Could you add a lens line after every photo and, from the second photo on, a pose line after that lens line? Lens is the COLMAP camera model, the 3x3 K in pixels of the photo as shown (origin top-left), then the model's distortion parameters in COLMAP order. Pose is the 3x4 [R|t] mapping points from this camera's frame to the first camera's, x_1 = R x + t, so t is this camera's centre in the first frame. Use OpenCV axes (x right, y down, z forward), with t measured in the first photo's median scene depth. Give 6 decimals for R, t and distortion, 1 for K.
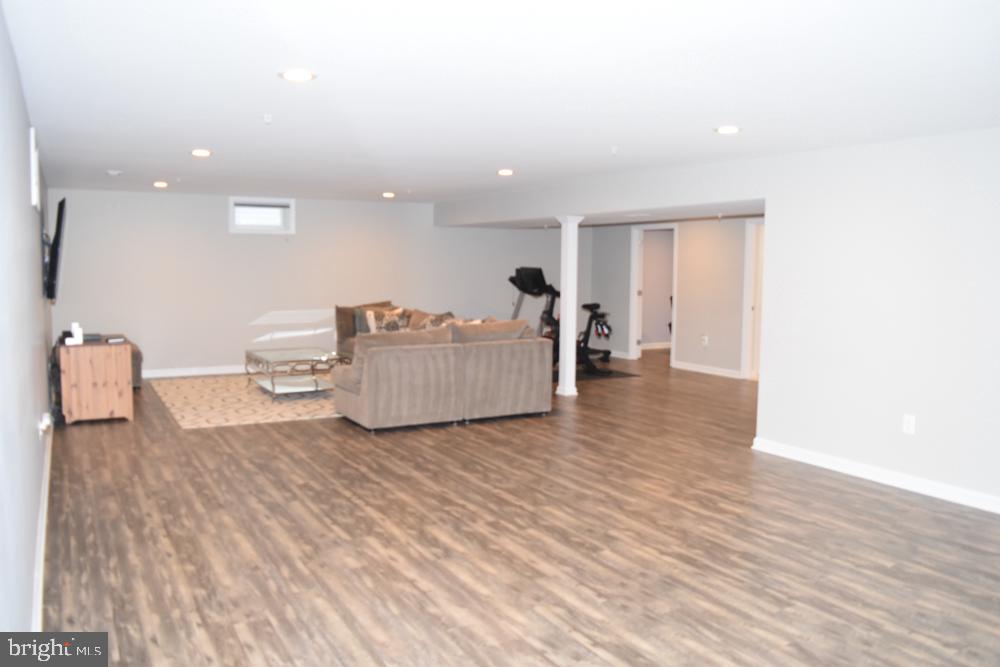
lens RADIAL K [[786.8, 0, 497.8], [0, 786.8, 334.2], [0, 0, 1]] dist [-0.088118, 0.009430]
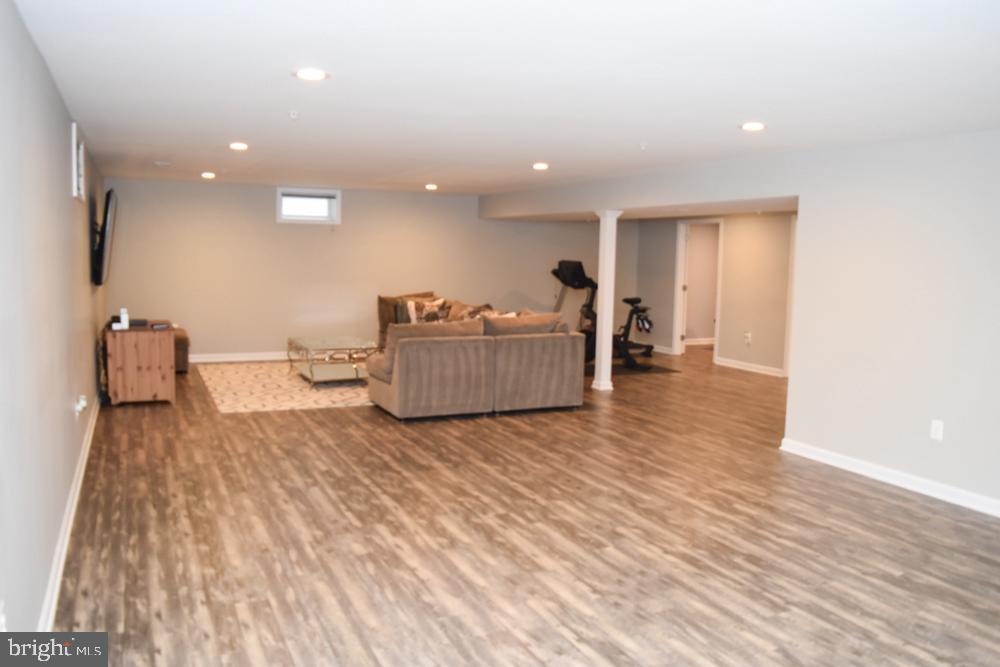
lens RADIAL K [[786.8, 0, 498.4], [0, 786.8, 332.7], [0, 0, 1]] dist [-0.088118, 0.009430]
pose [[0.996983, 0.021052, -0.074705, 0.057481], [-0.020256, 0.999730, 0.011398, -0.006600], [0.074925, -0.009850, 0.997141, -0.008693]]
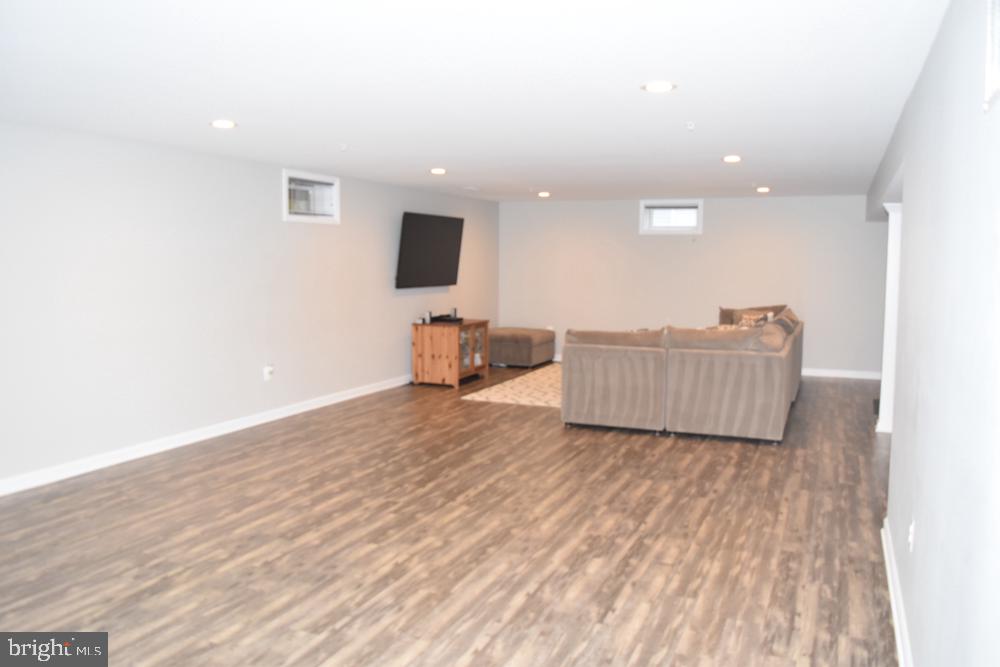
lens RADIAL K [[786.8, 0, 502.3], [0, 786.8, 338.2], [0, 0, 1]] dist [-0.088118, 0.009430]
pose [[0.605291, 0.073013, -0.792649, 0.898606], [-0.071766, 0.996735, 0.037010, -0.032638], [0.792763, 0.034483, 0.608554, 0.450488]]
